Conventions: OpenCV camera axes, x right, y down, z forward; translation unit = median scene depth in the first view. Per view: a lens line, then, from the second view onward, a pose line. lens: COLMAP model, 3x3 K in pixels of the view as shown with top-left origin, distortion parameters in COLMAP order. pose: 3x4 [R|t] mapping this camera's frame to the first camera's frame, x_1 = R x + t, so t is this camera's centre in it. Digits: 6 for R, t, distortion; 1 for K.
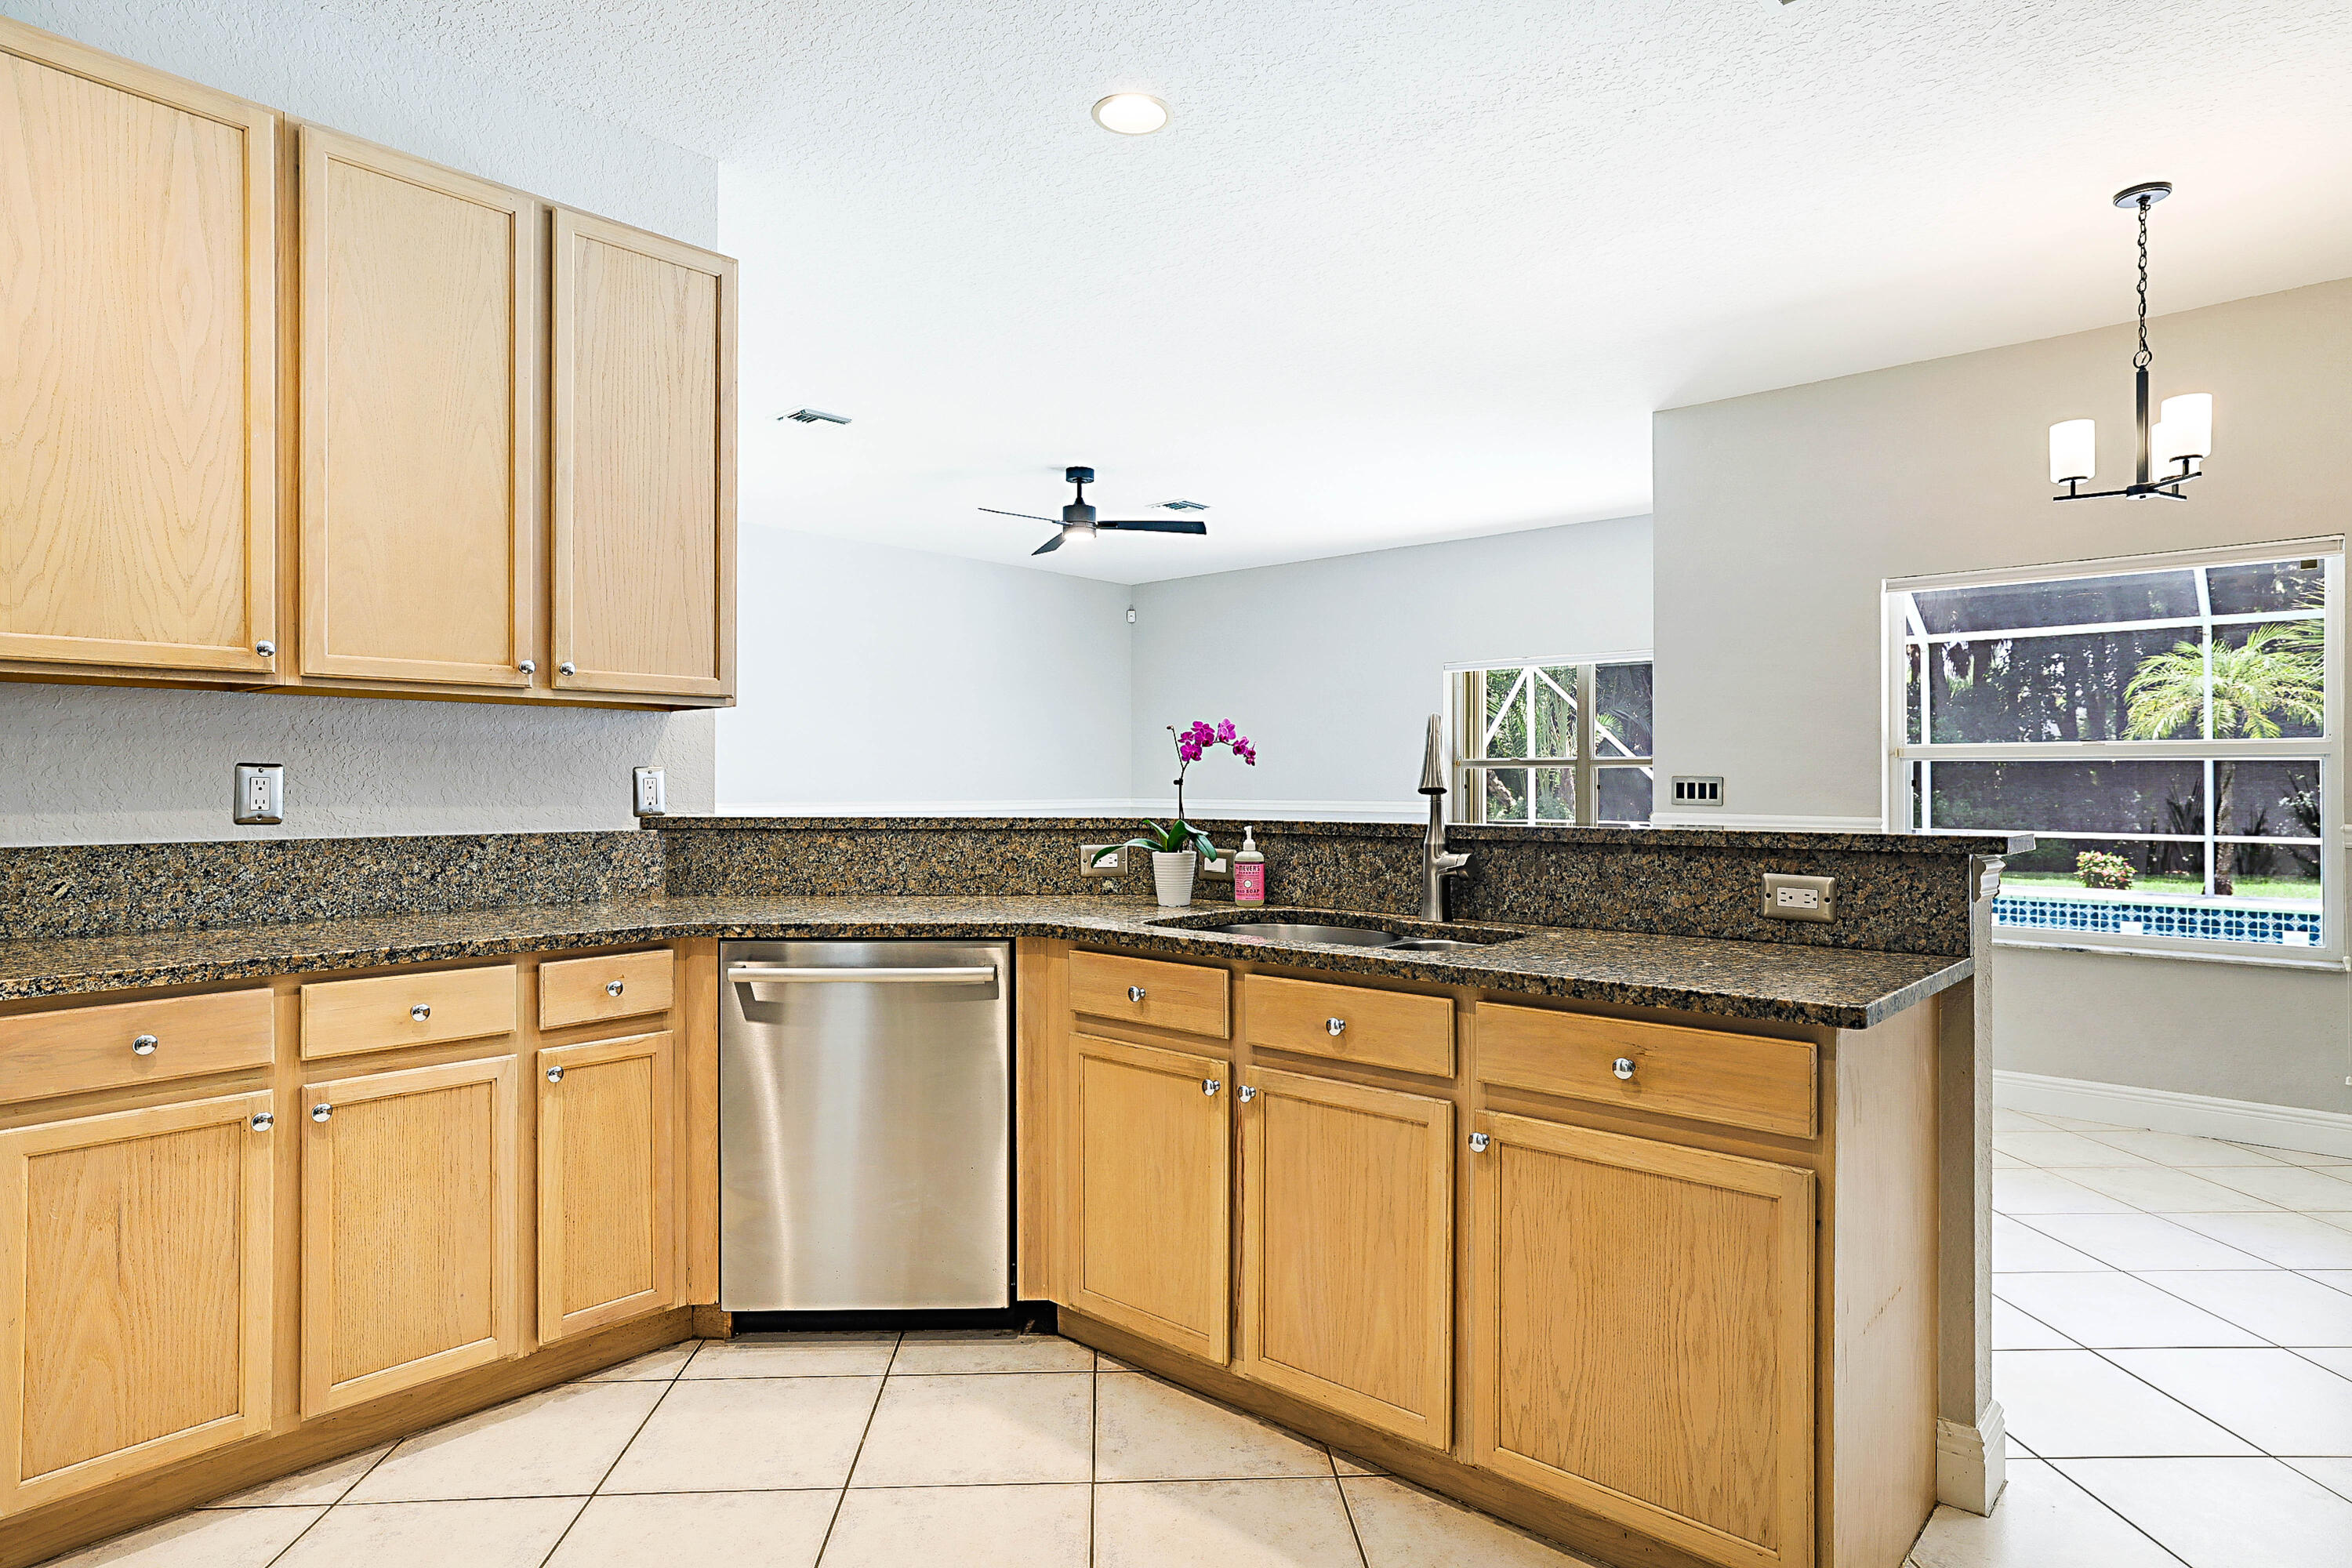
lens RADIAL K [[1319.9, 0, 1175.4], [0, 1319.9, 780.3], [0, 0, 1]] dist [0.030149, 0.004245]
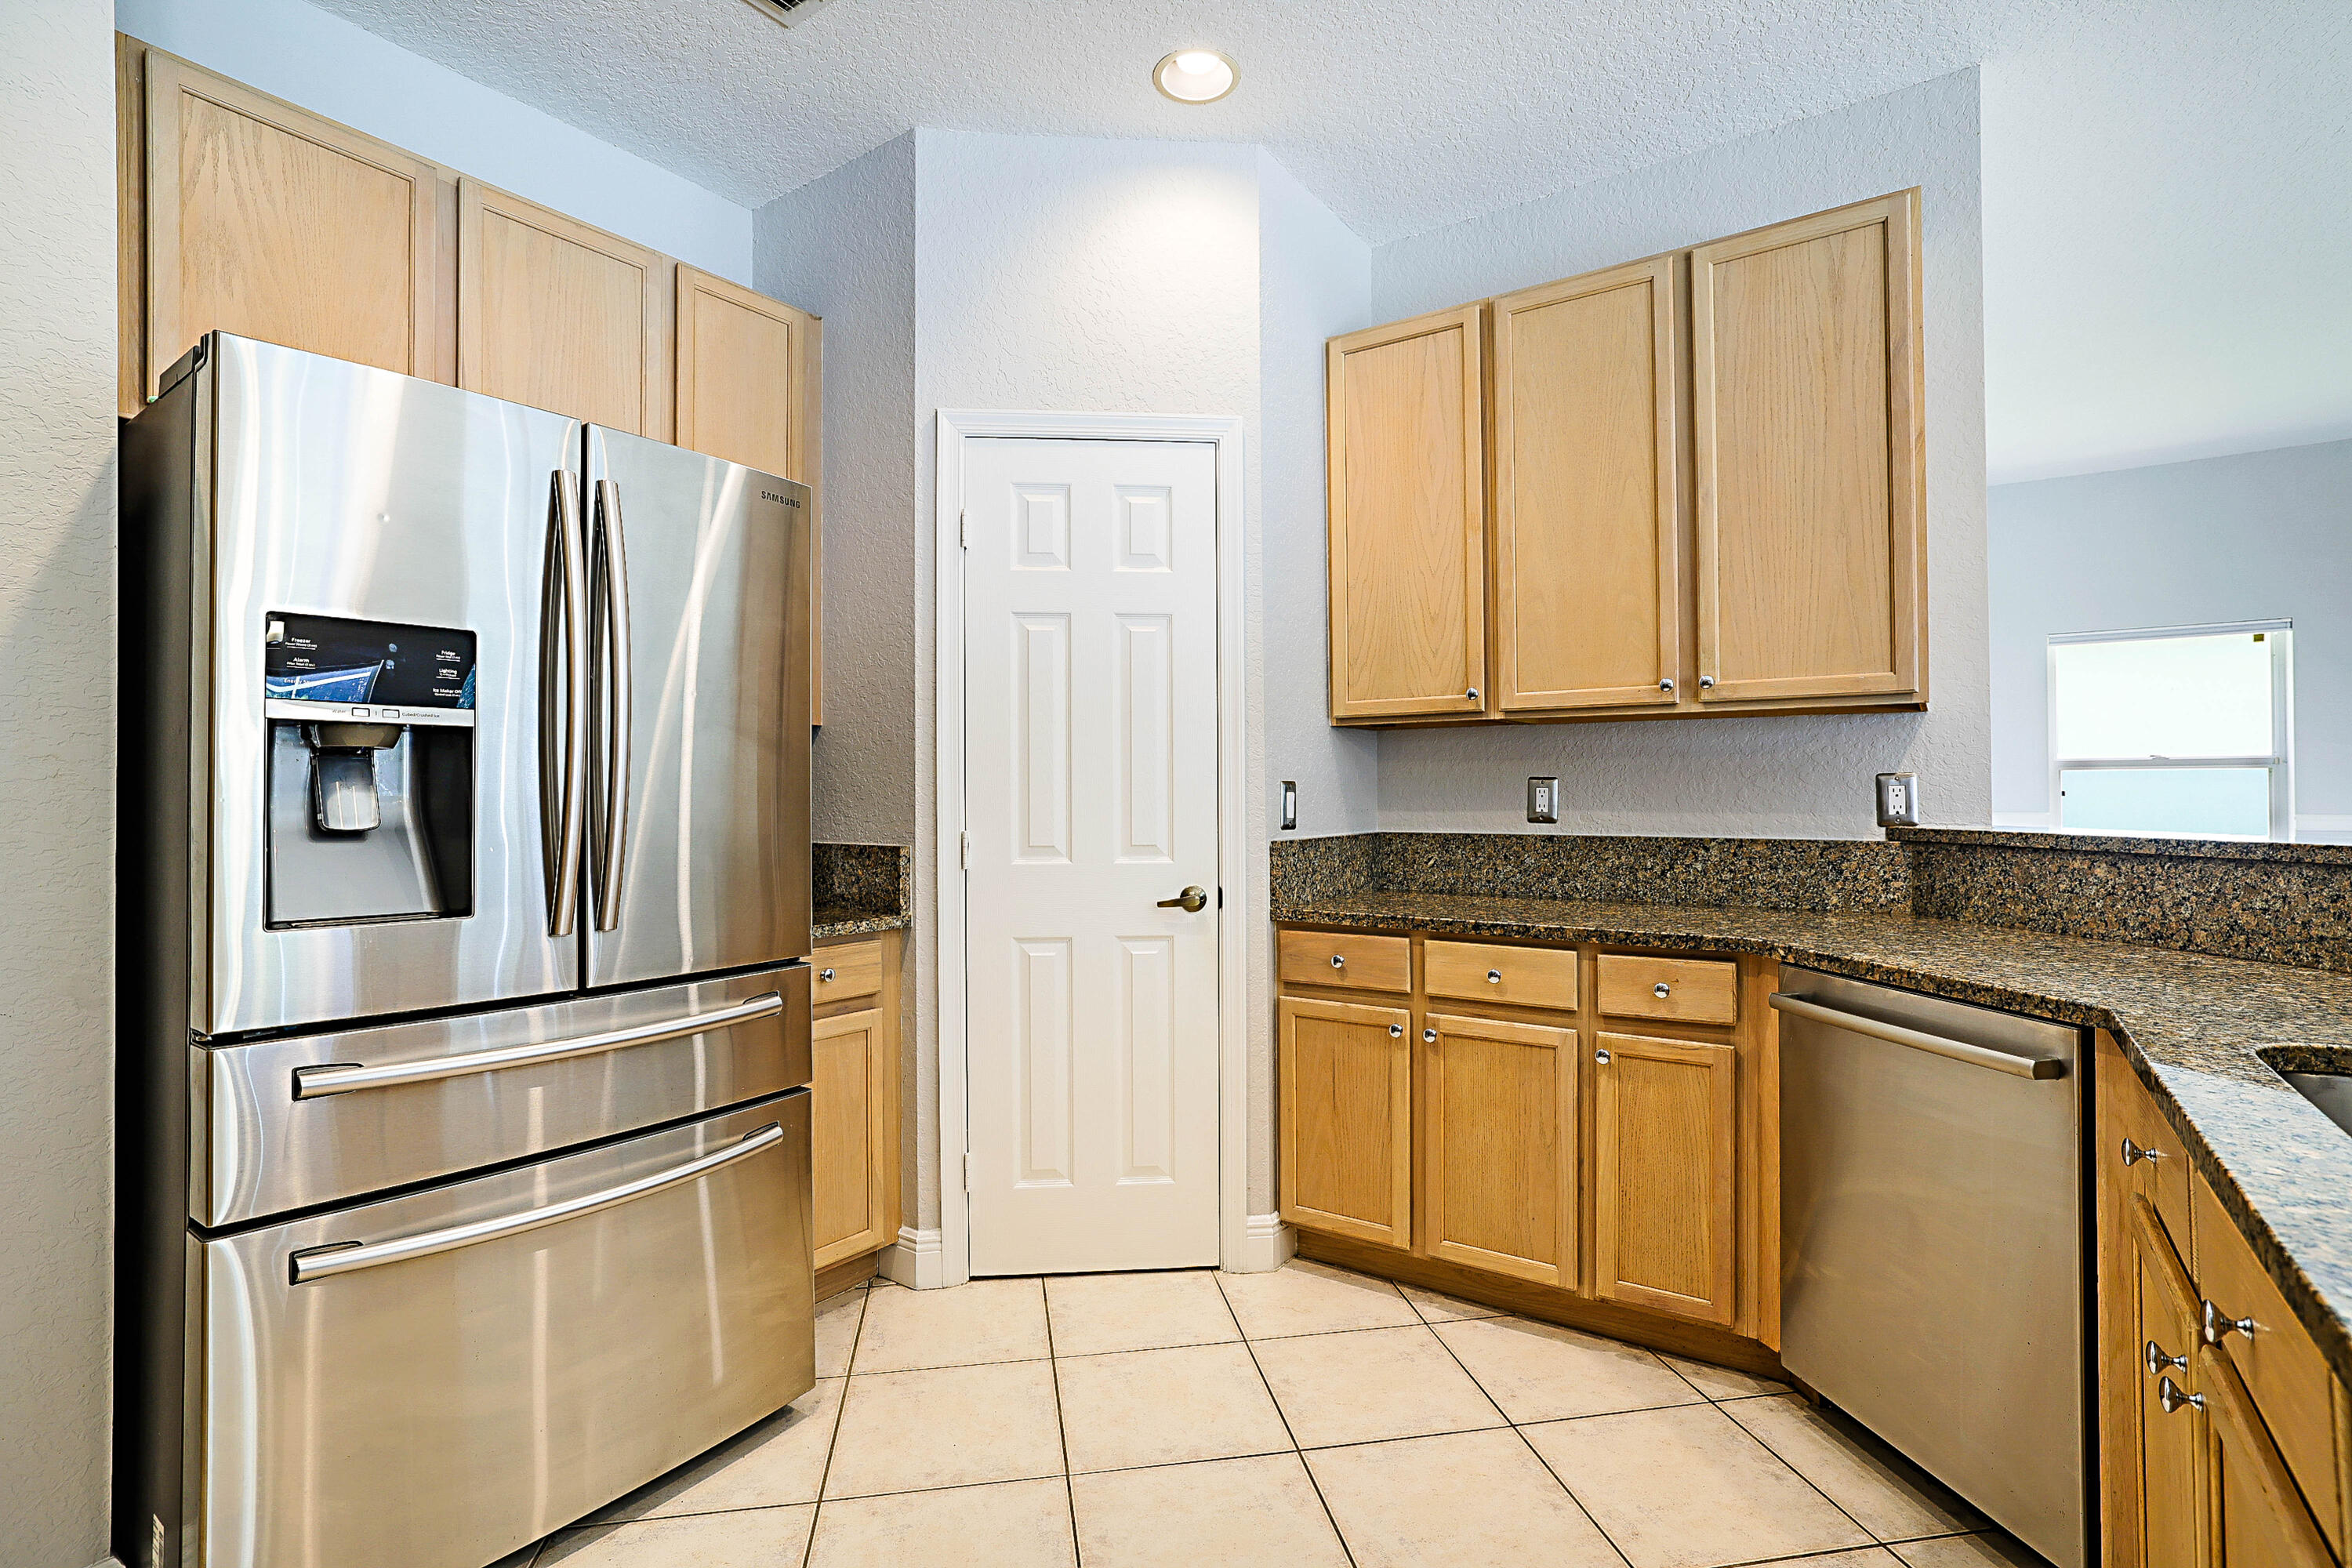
lens RADIAL K [[1145.4, 0, 1175.7], [0, 1145.4, 786.5], [0, 0, 1]] dist [0.002406, 0.001322]
pose [[0.136868, -0.005741, -0.990573, 0.390939], [0.006410, 0.999967, -0.004910, -0.000135], [0.990569, -0.005678, 0.136900, 0.477510]]
